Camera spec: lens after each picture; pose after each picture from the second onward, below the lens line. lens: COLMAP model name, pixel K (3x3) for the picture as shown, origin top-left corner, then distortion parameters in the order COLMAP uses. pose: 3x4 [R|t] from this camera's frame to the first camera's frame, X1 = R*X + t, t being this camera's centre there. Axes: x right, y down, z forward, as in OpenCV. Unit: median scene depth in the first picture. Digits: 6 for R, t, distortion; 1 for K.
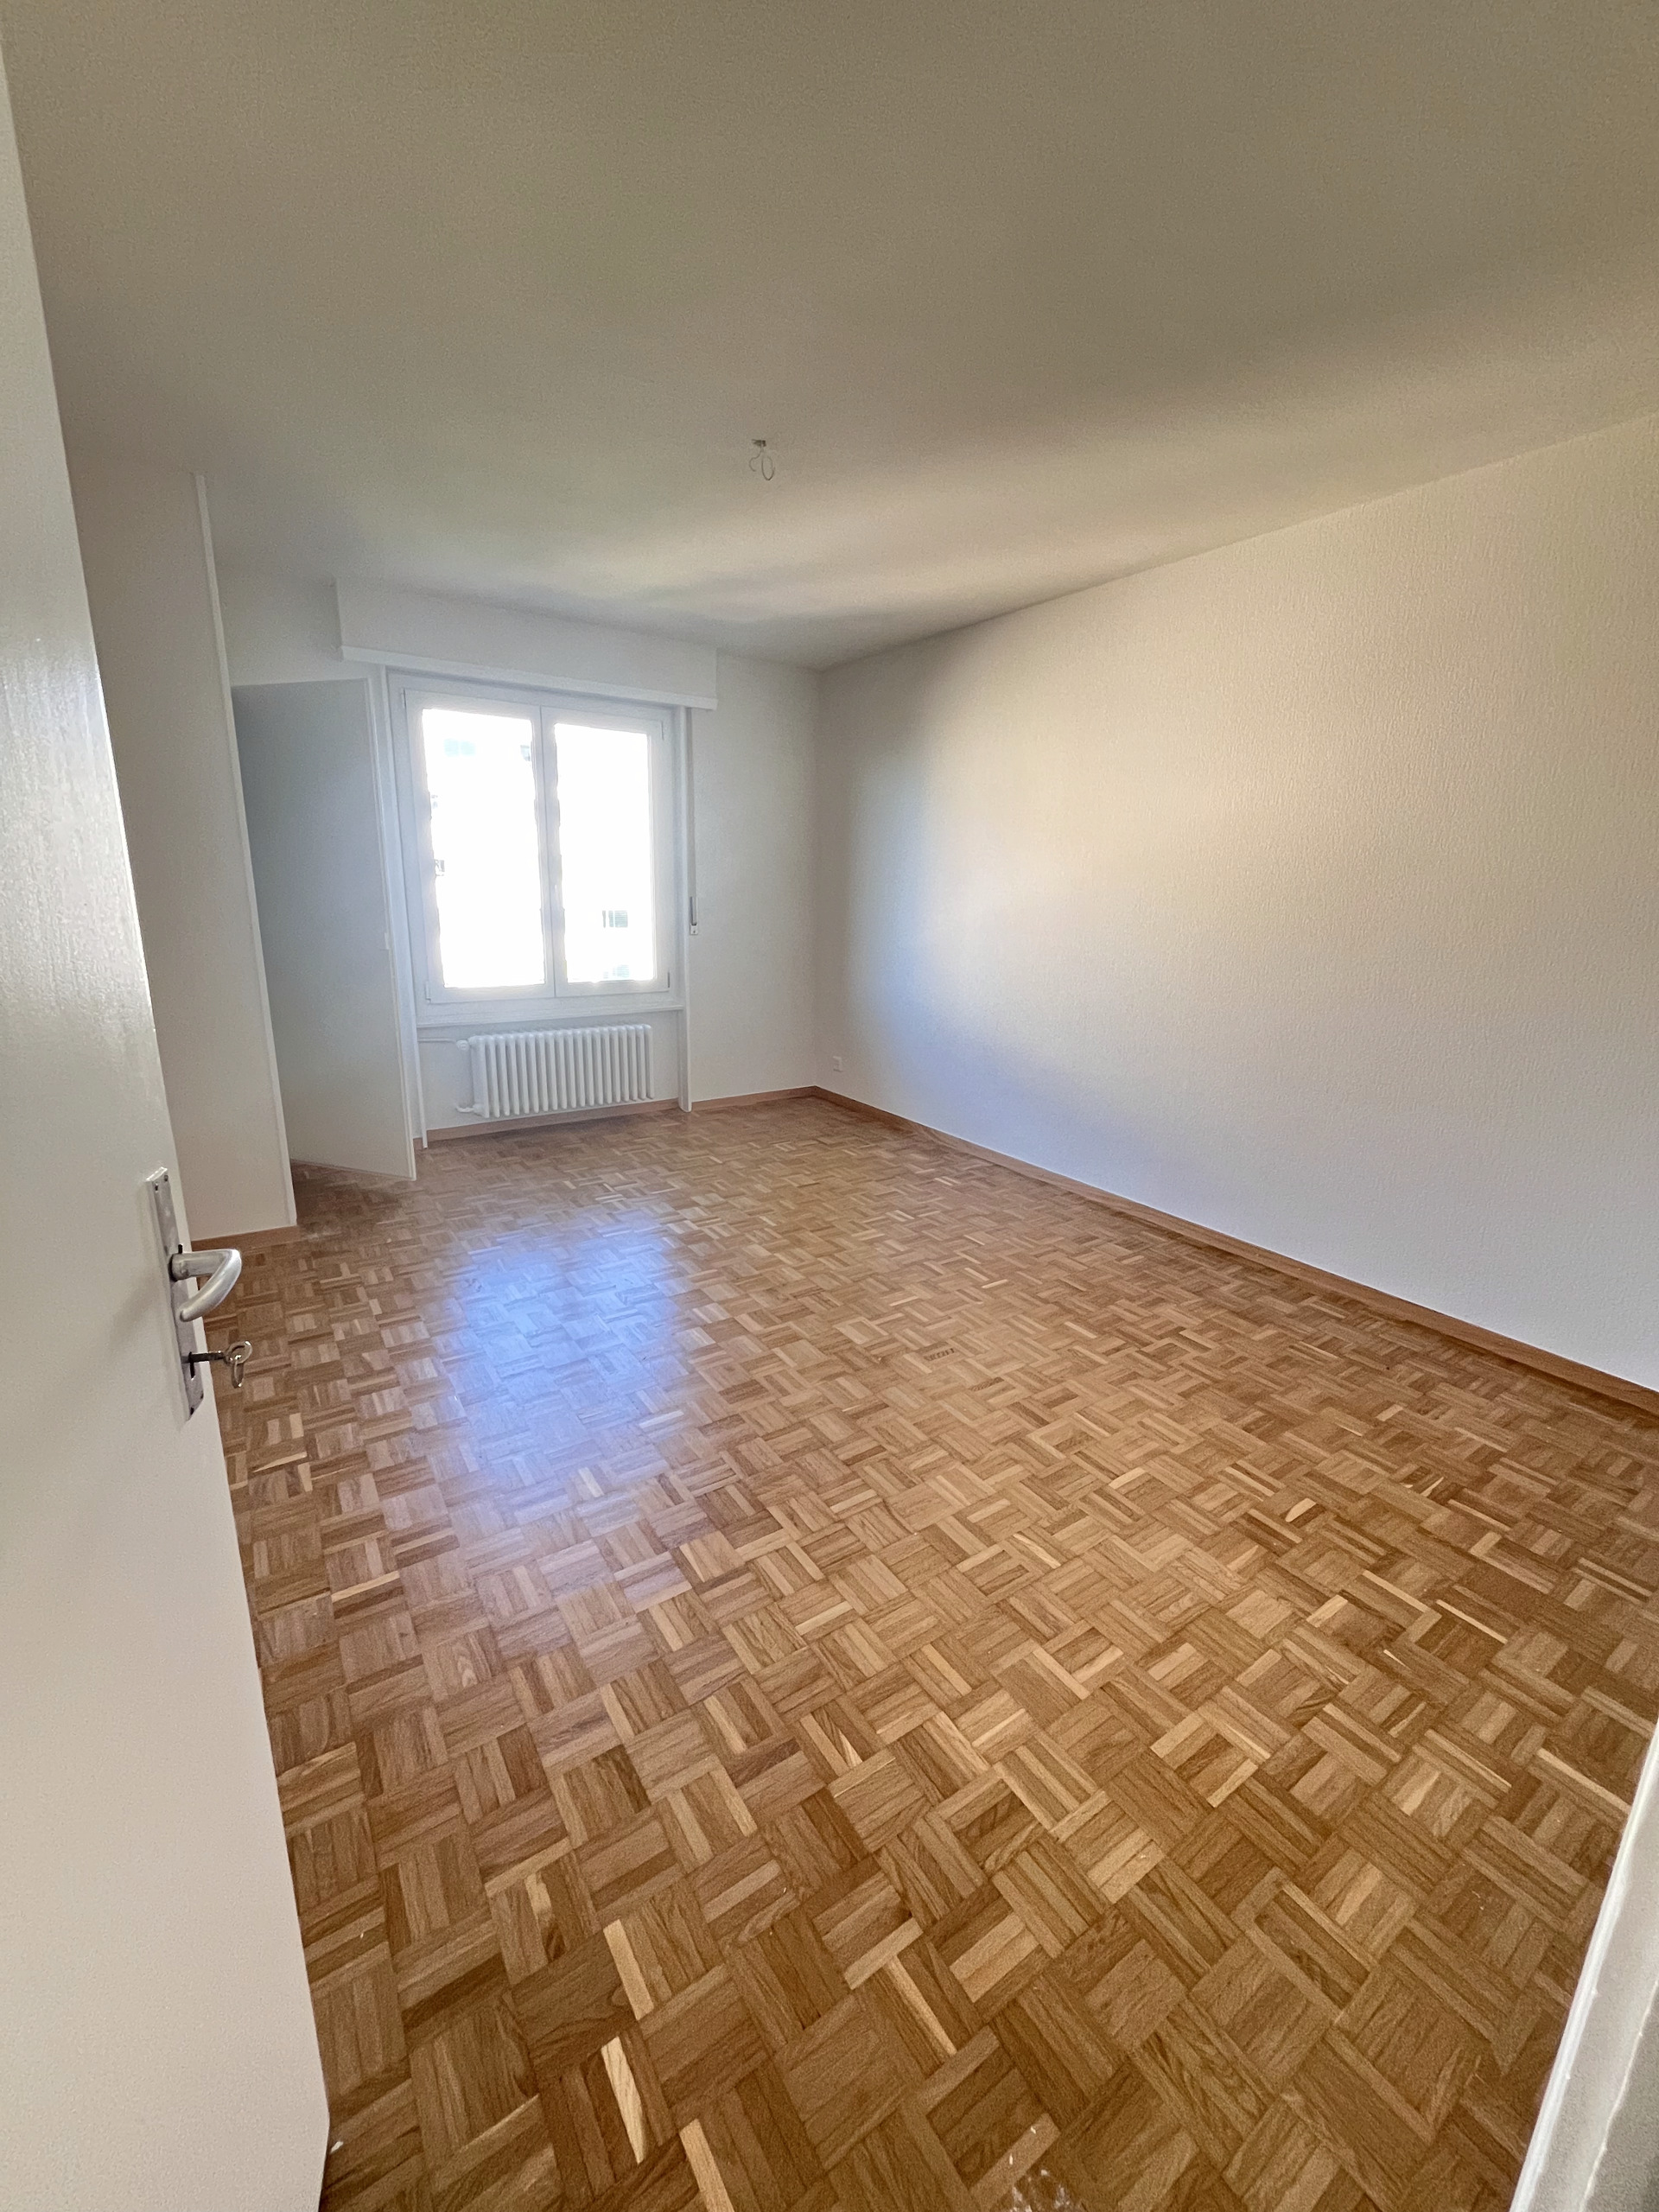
lens RADIAL K [[882.3, 0, 822.0], [0, 882.3, 1094.2], [0, 0, 1]] dist [0.000194, 0.000017]
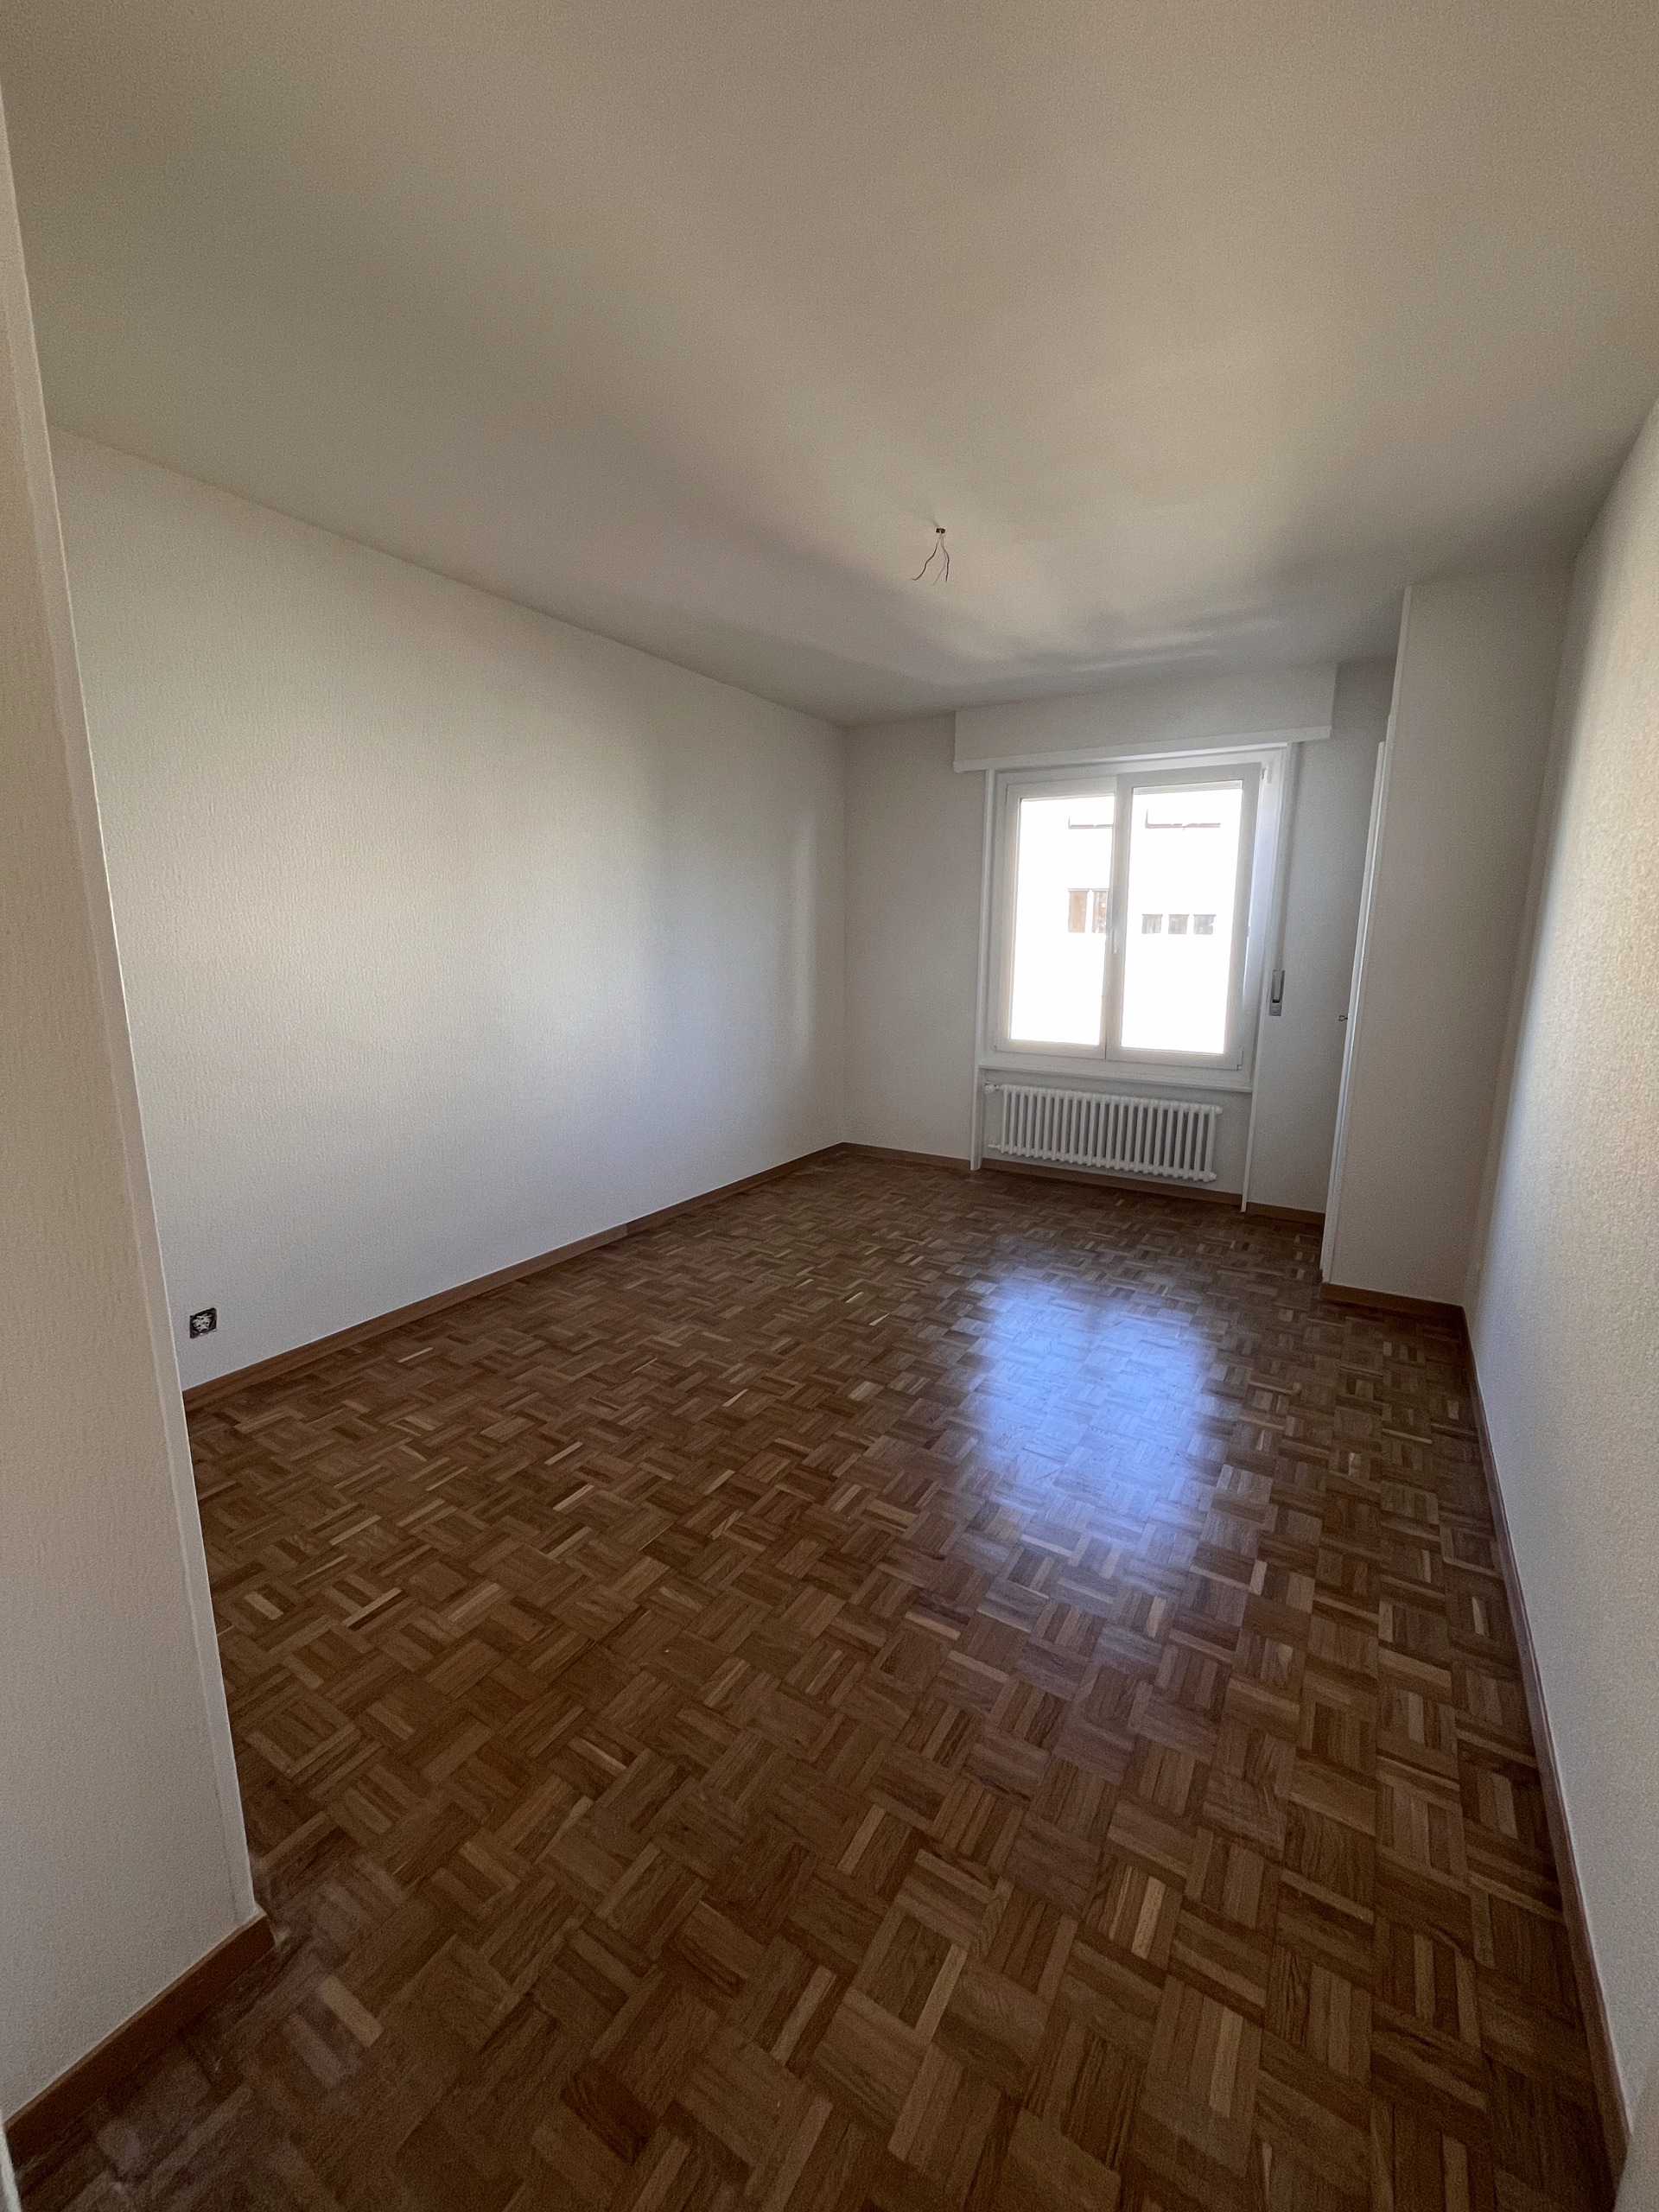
lens RADIAL K [[898.5, 0, 829.5], [0, 898.5, 1106.0], [0, 0, 1]] dist [0.000091, -0.000042]
pose [[0.415857, 0.153495, -0.896383, 0.519856], [-0.214078, 0.974478, 0.067551, -0.060520], [0.883874, 0.163804, 0.438104, 0.274195]]
